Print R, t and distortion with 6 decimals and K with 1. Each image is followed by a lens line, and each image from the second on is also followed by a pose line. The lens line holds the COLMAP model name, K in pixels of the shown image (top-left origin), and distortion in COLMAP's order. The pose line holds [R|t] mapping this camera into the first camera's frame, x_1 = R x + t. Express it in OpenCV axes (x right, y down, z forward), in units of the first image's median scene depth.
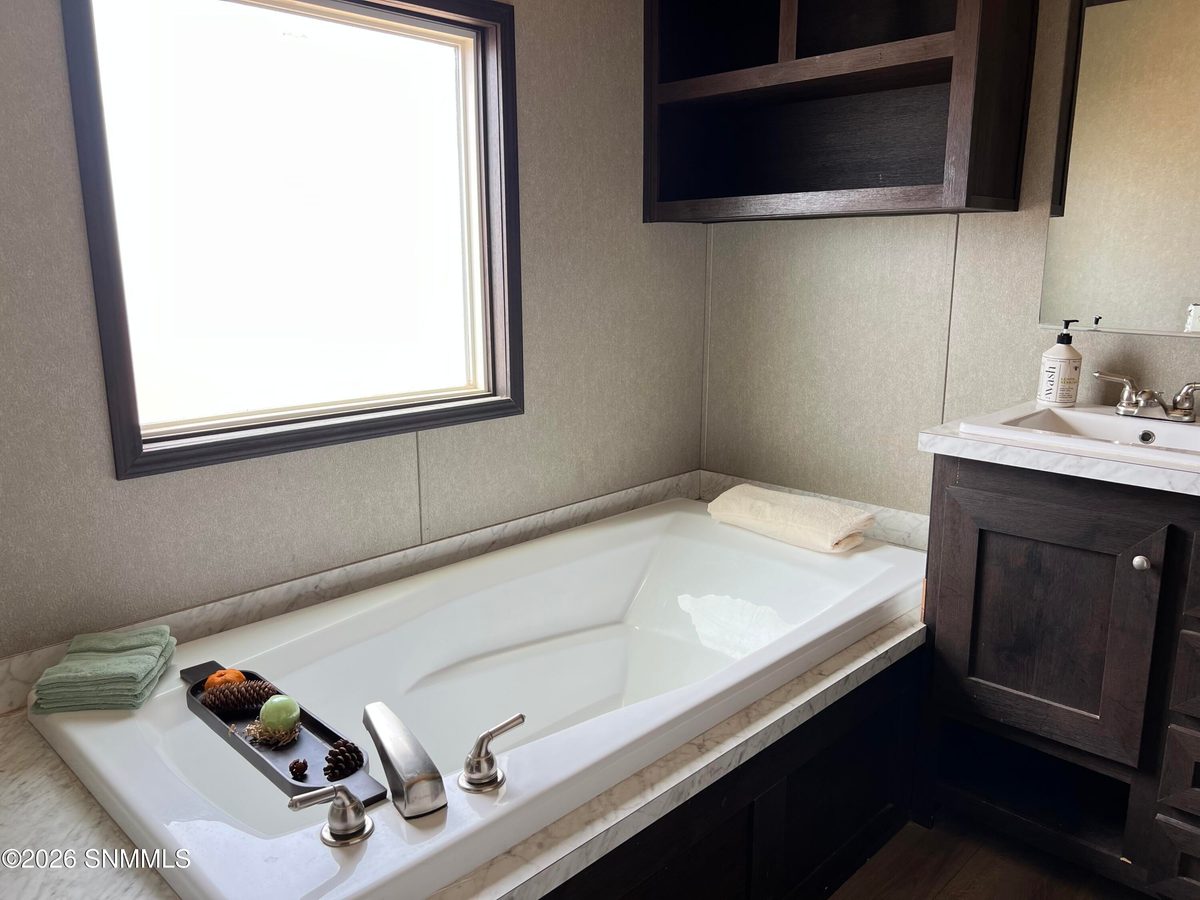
lens RADIAL K [[907.8, 0, 605.4], [0, 907.8, 446.7], [0, 0, 1]] dist [0.070747, -0.077383]
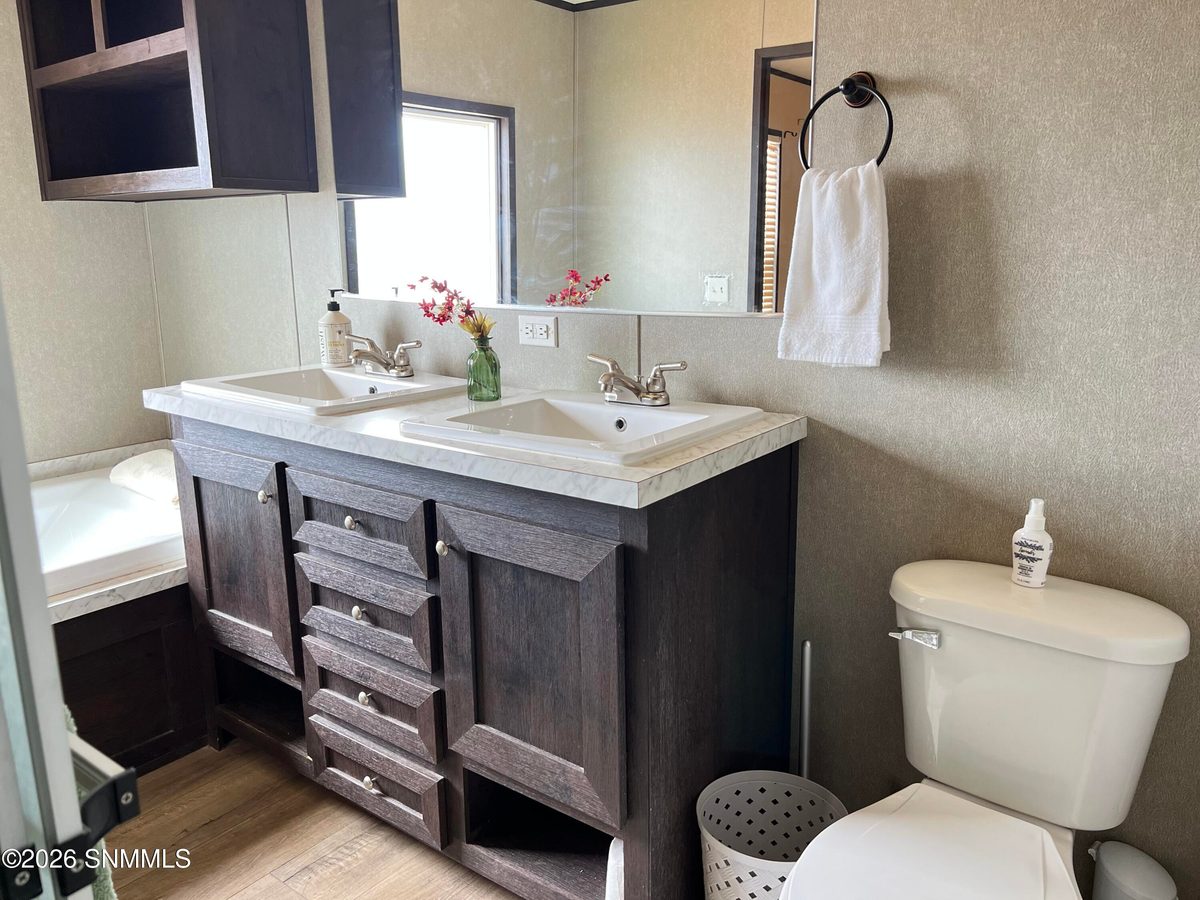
lens RADIAL K [[921.2, 0, 600.1], [0, 921.2, 436.5], [0, 0, 1]] dist [0.075490, -0.078732]
pose [[0.993187, -0.036314, 0.110729, 0.772319], [0.035223, 0.999310, 0.011791, 0.044555], [-0.111080, -0.007810, 0.993781, -0.183941]]
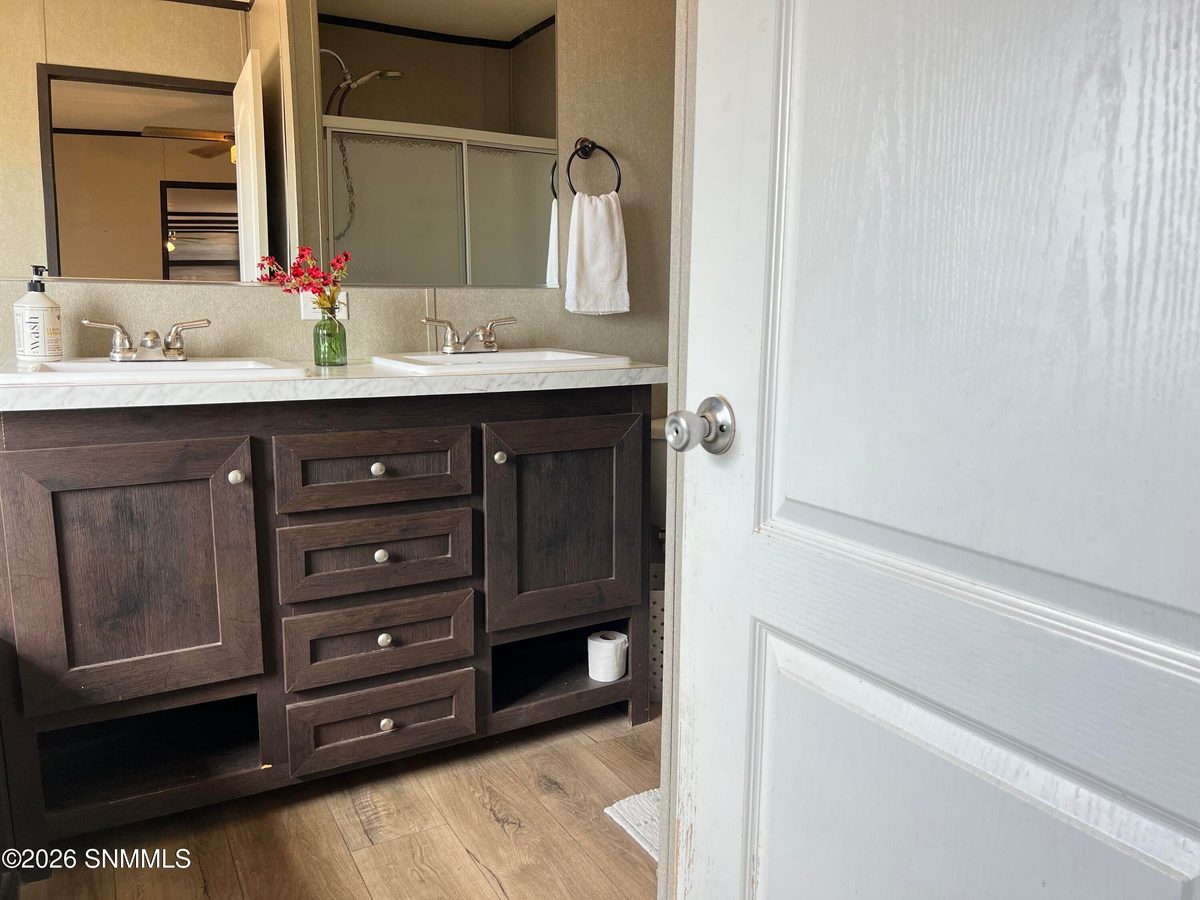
lens RADIAL K [[907.8, 0, 605.4], [0, 907.8, 446.7], [0, 0, 1]] dist [0.070747, -0.077383]
pose [[0.284998, -0.144663, 0.947549, -0.248846], [0.192677, 0.977014, 0.091210, 0.068965], [-0.938963, 0.156576, 0.306320, 0.248181]]
